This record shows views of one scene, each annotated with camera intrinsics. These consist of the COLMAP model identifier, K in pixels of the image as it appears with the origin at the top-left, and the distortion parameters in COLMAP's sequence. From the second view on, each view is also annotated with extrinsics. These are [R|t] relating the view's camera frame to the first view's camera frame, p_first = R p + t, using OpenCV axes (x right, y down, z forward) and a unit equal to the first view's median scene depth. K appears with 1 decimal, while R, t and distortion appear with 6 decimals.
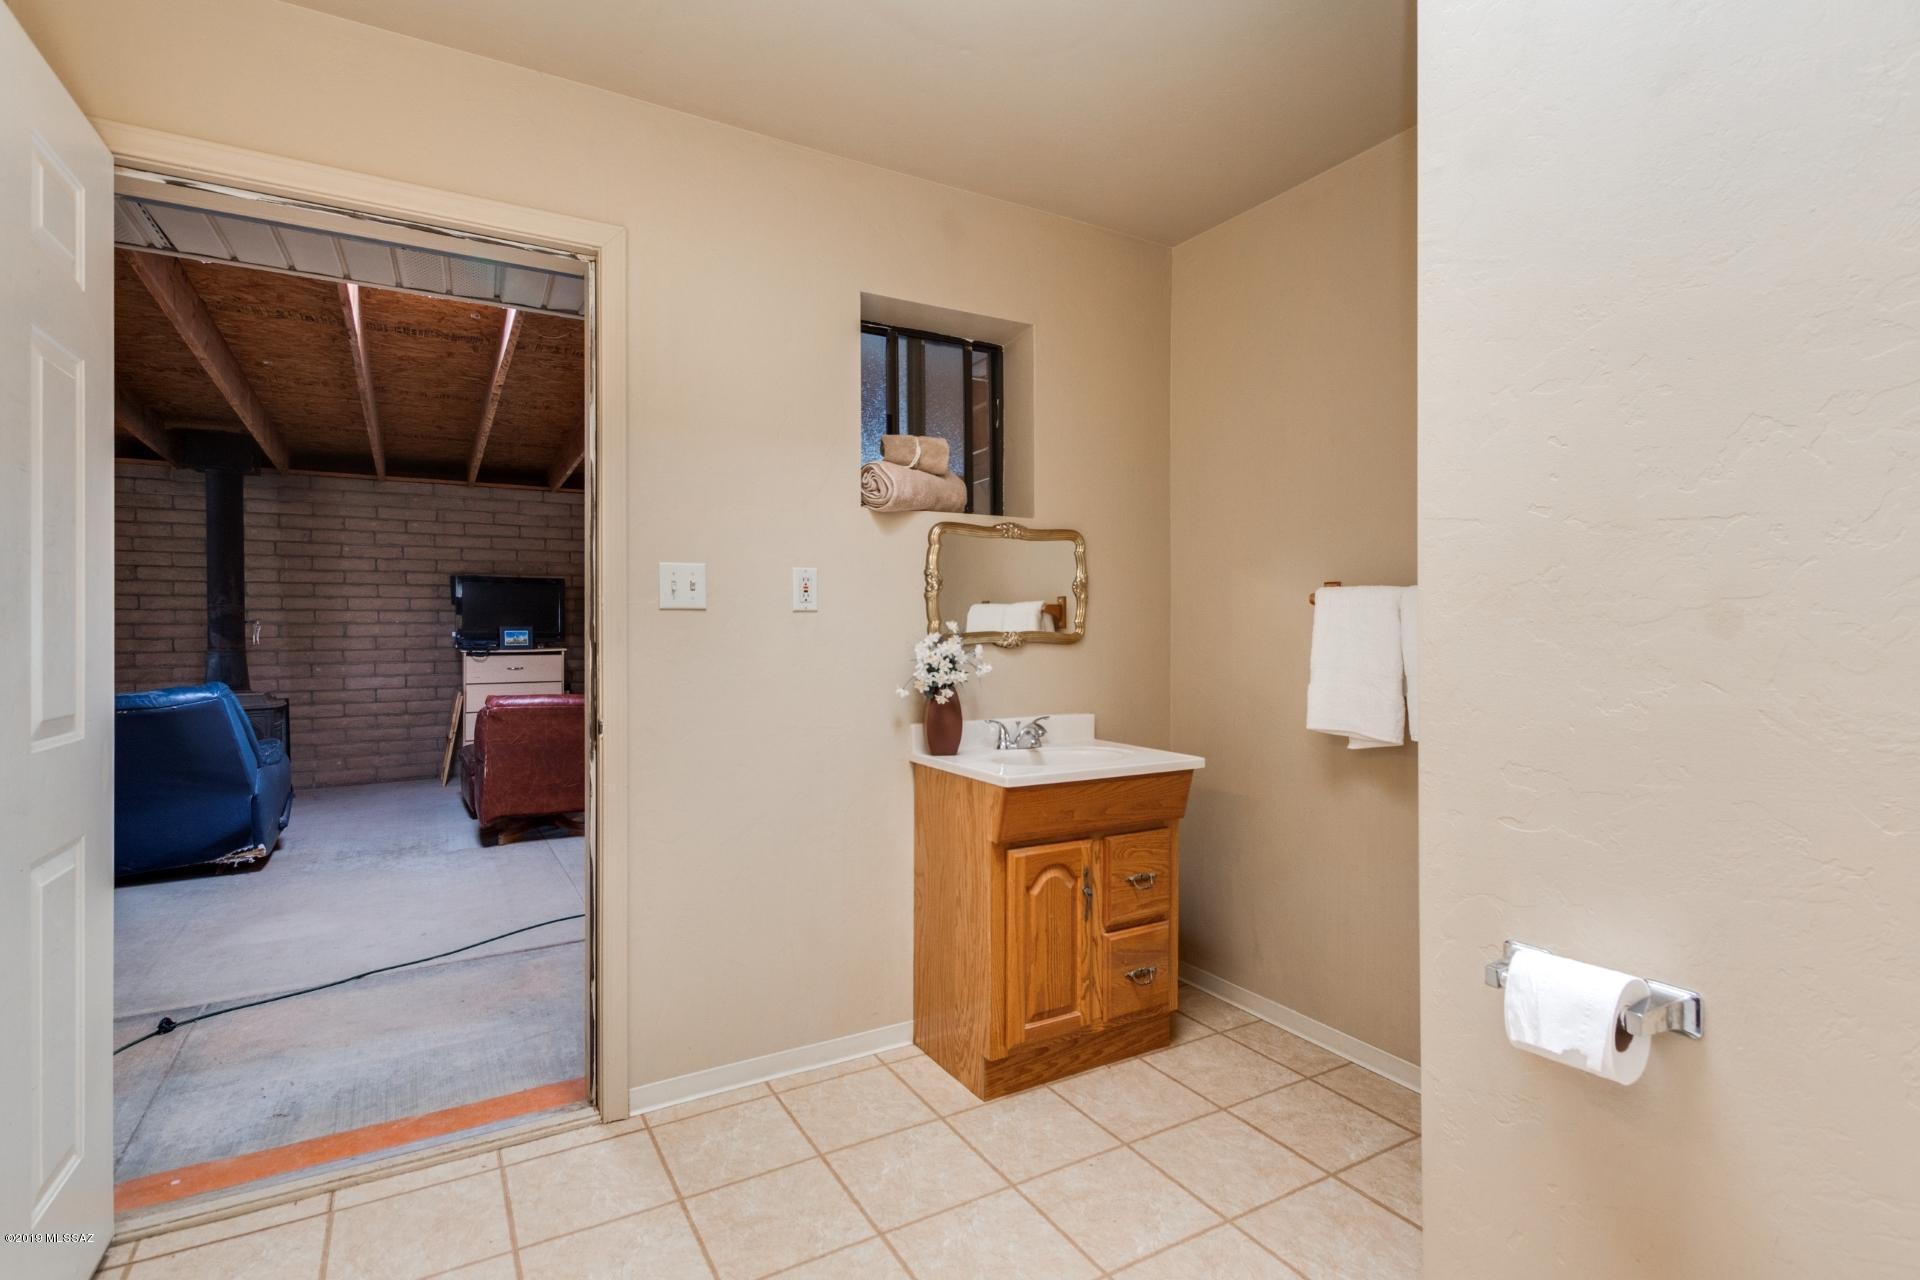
lens RADIAL K [[887.5, 0, 942.9], [0, 887.5, 638.5], [0, 0, 1]] dist [0.003850, -0.001574]
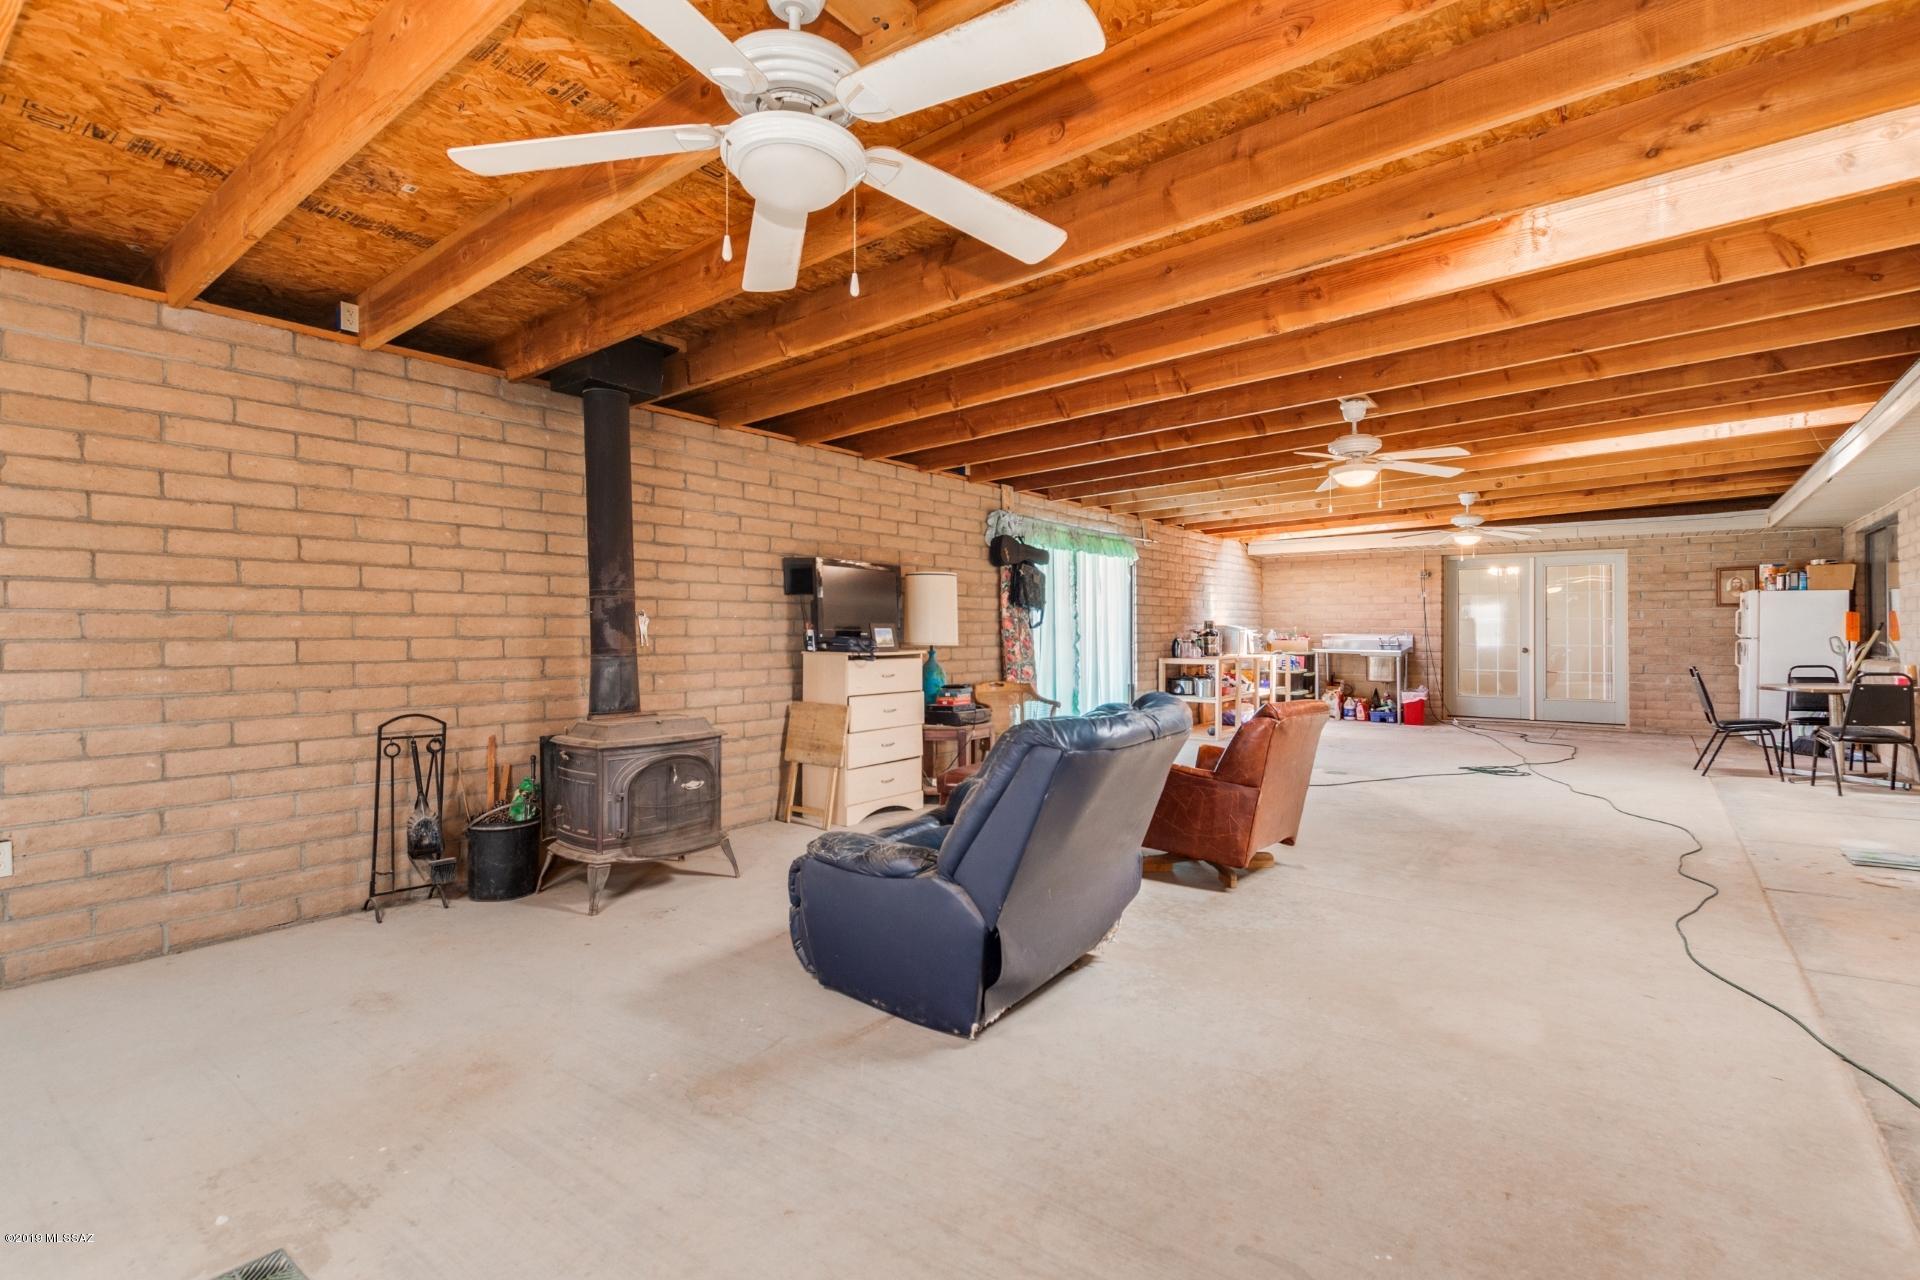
lens RADIAL K [[887.5, 0, 952.8], [0, 887.5, 635.6], [0, 0, 1]] dist [0.003850, -0.001574]
pose [[0.925887, 0.001857, 0.377797, -0.741802], [0.001549, 0.999961, -0.008710, 0.004435], [-0.377798, 0.008650, 0.925847, 0.241076]]
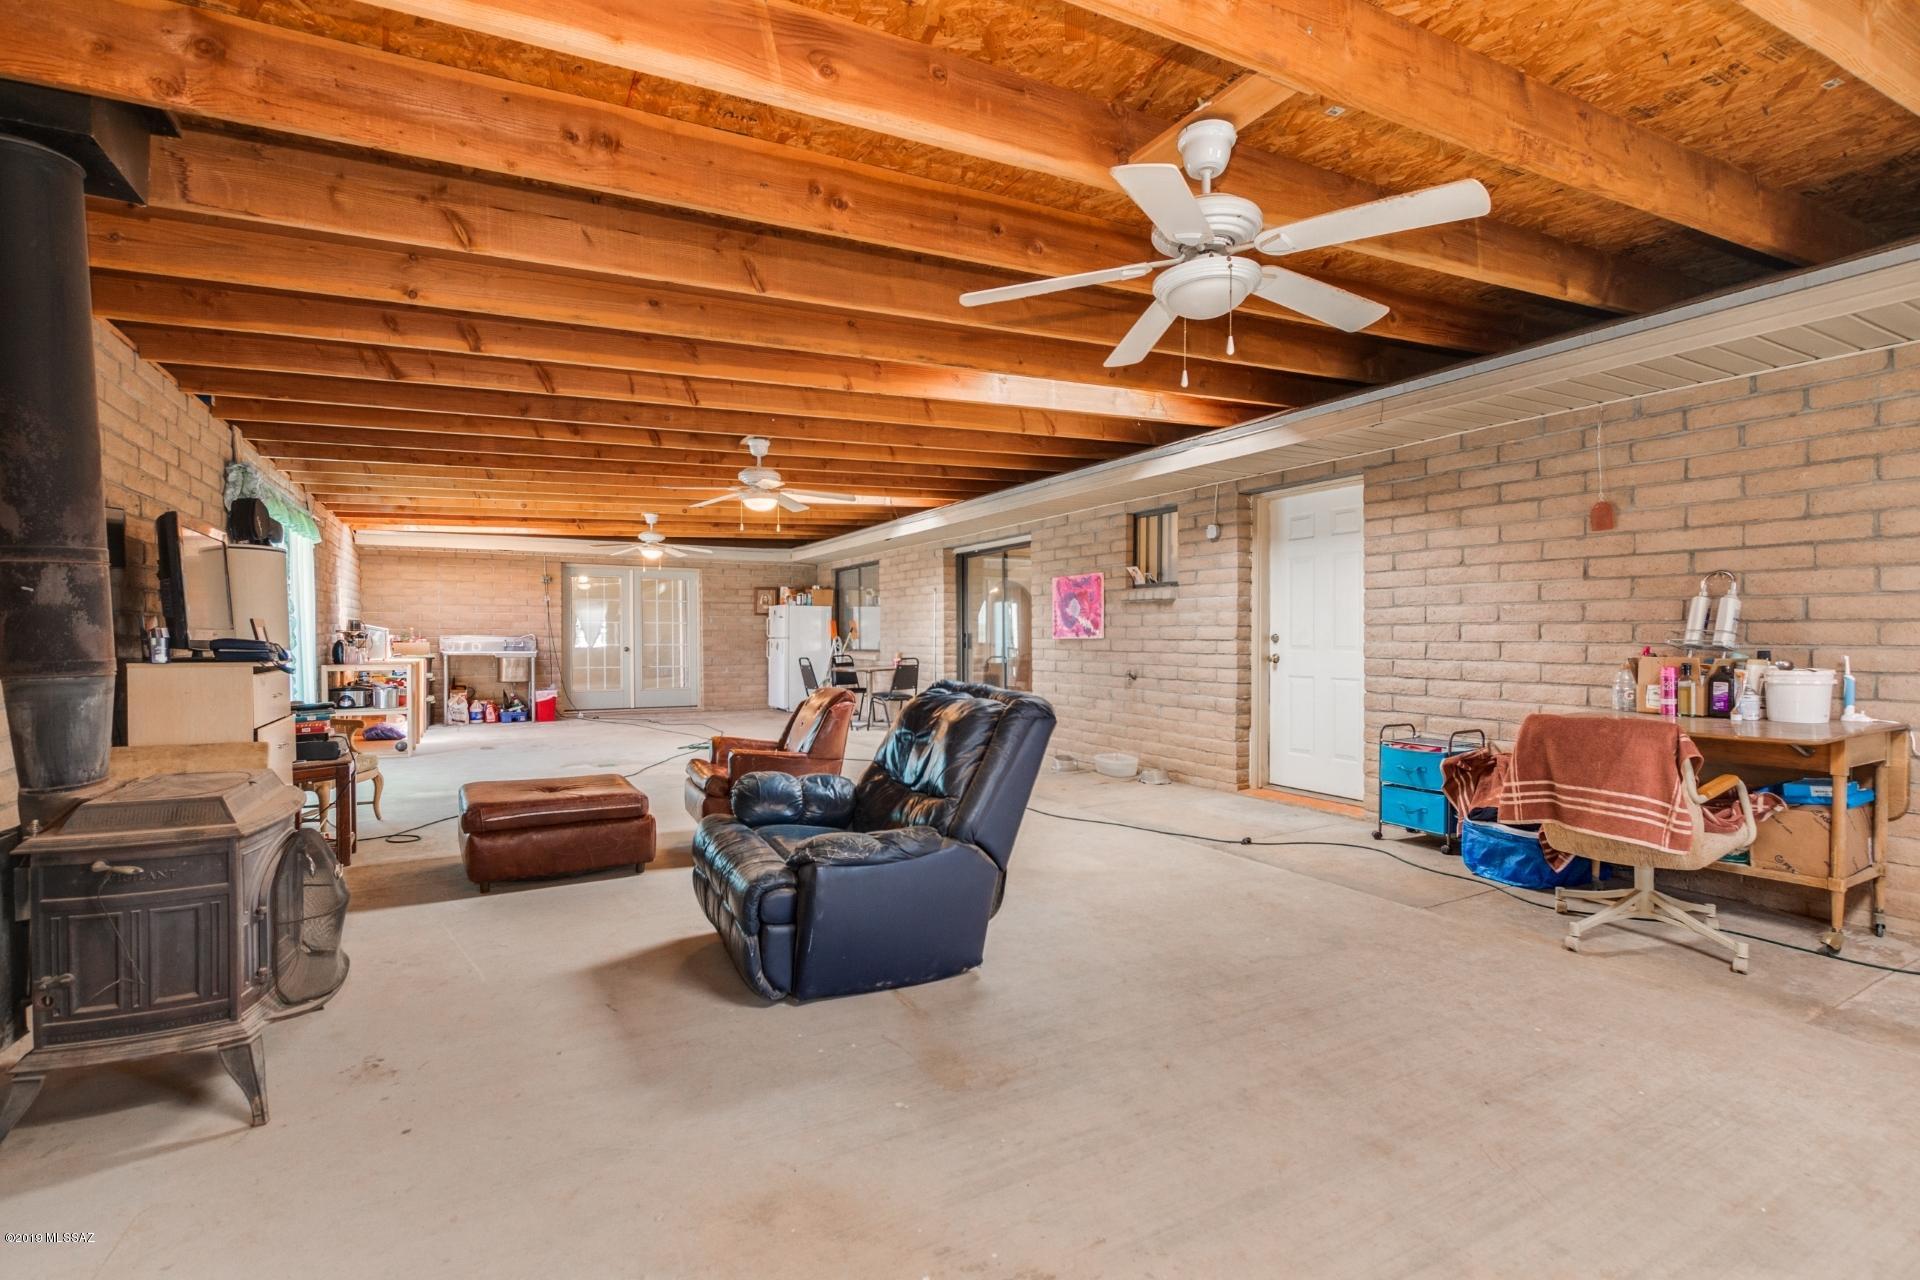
lens RADIAL K [[887.5, 0, 961.4], [0, 887.5, 642.1], [0, 0, 1]] dist [0.003850, -0.001574]
pose [[0.050920, -0.005730, 0.998686, -1.031559], [0.012411, 0.999910, 0.005104, 0.002849], [-0.998626, 0.012135, 0.050986, 0.557054]]
